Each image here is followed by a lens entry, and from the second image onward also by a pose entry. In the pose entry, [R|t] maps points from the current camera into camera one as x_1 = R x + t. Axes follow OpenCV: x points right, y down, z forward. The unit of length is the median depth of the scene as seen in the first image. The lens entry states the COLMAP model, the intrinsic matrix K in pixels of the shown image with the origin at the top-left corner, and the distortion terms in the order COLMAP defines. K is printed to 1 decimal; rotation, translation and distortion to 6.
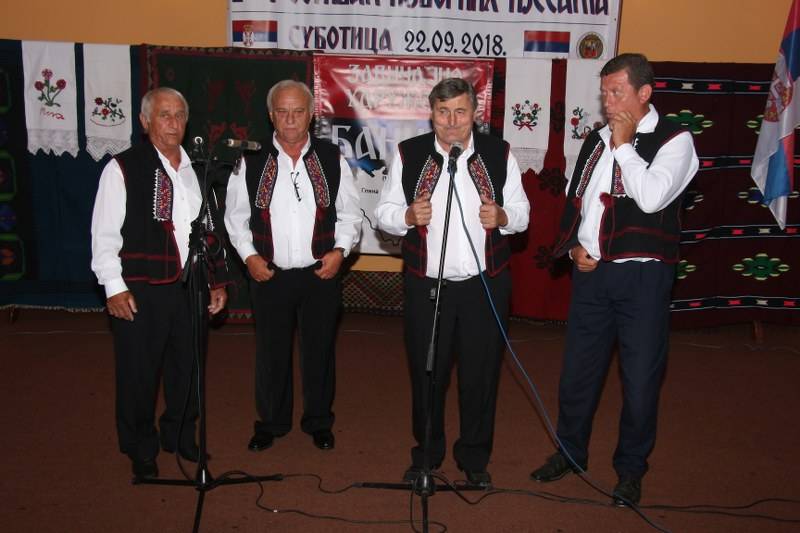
lens RADIAL K [[860.5, 0, 400.0], [0, 860.5, 266.5], [0, 0, 1]] dist [-0.093030, 0.316033]
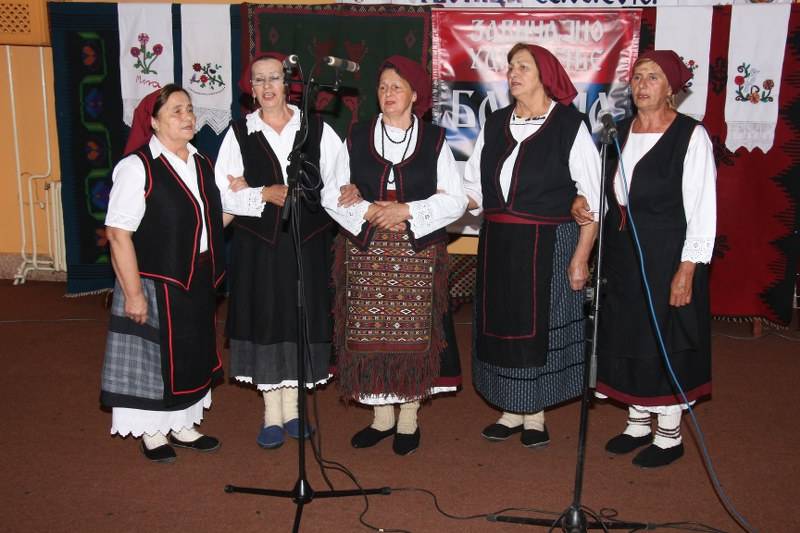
lens RADIAL K [[949.0, 0, 401.6], [0, 949.0, 269.3], [0, 0, 1]] dist [-0.058571, 0.370021]
pose [[0.990733, 0.009468, -0.135496, 0.002777], [-0.006185, 0.999678, 0.024628, -0.003959], [0.135686, -0.023562, 0.990472, 0.023240]]
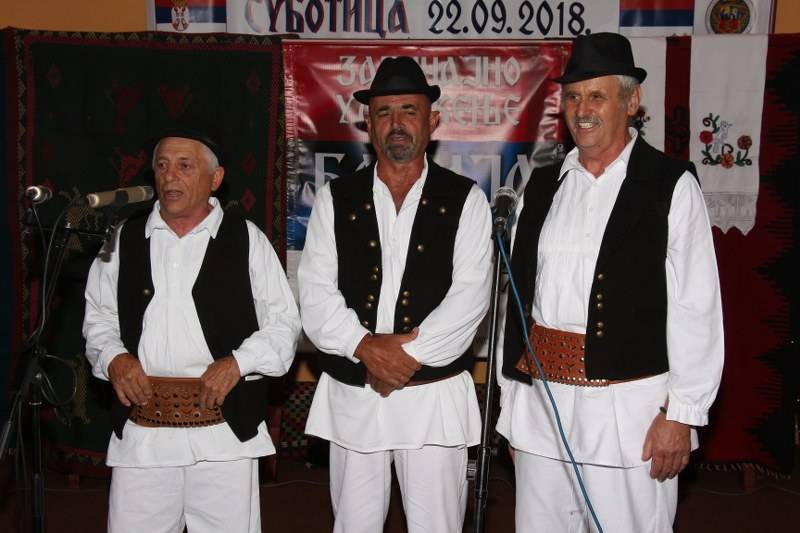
lens RADIAL K [[1199.5, 0, 400.0], [0, 1199.5, 266.5], [0, 0, 1]] dist [0.059222, 0.552580]
pose [[0.999266, -0.019669, -0.032867, 0.010501], [0.017657, 0.998016, -0.060437, -0.027091], [0.033991, 0.059813, 0.997631, 0.128169]]
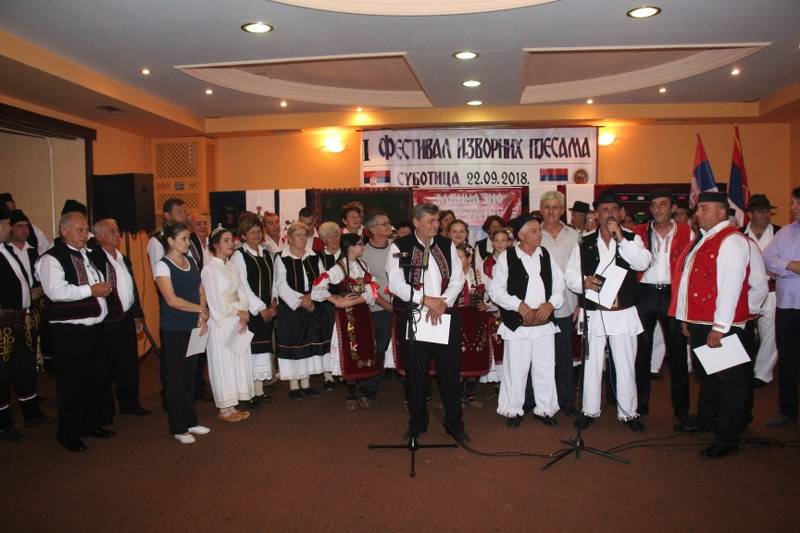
lens RADIAL K [[658.1, 0, 399.1], [0, 658.1, 269.2], [0, 0, 1]] dist [-0.185025, 0.170170]
pose [[0.993639, -0.036713, -0.106458, 0.003111], [0.024914, 0.993607, -0.110114, 0.046958], [0.109820, 0.106761, 0.988201, -0.246529]]
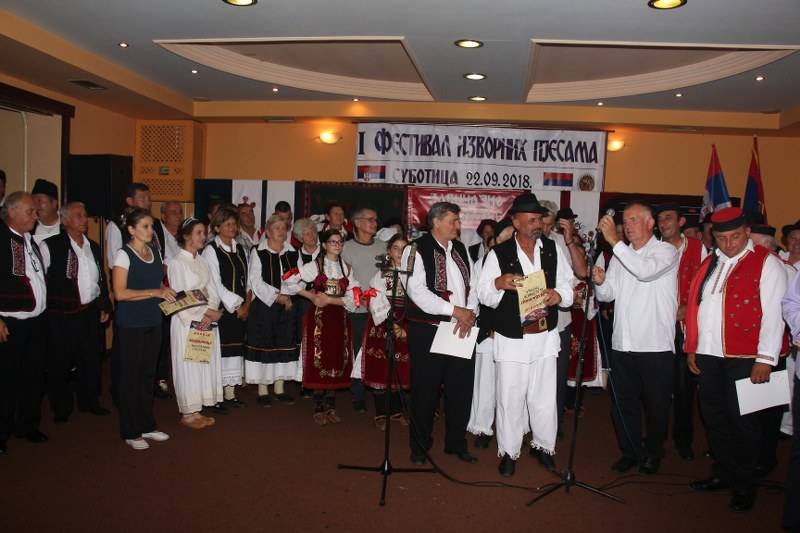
lens RADIAL K [[658.1, 0, 399.1], [0, 658.1, 269.2], [0, 0, 1]] dist [-0.185025, 0.170170]
pose [[0.994239, 0.015453, -0.106065, 0.012956], [-0.026960, 0.993793, -0.107927, 0.033677], [0.103739, 0.110165, 0.988485, -0.177178]]
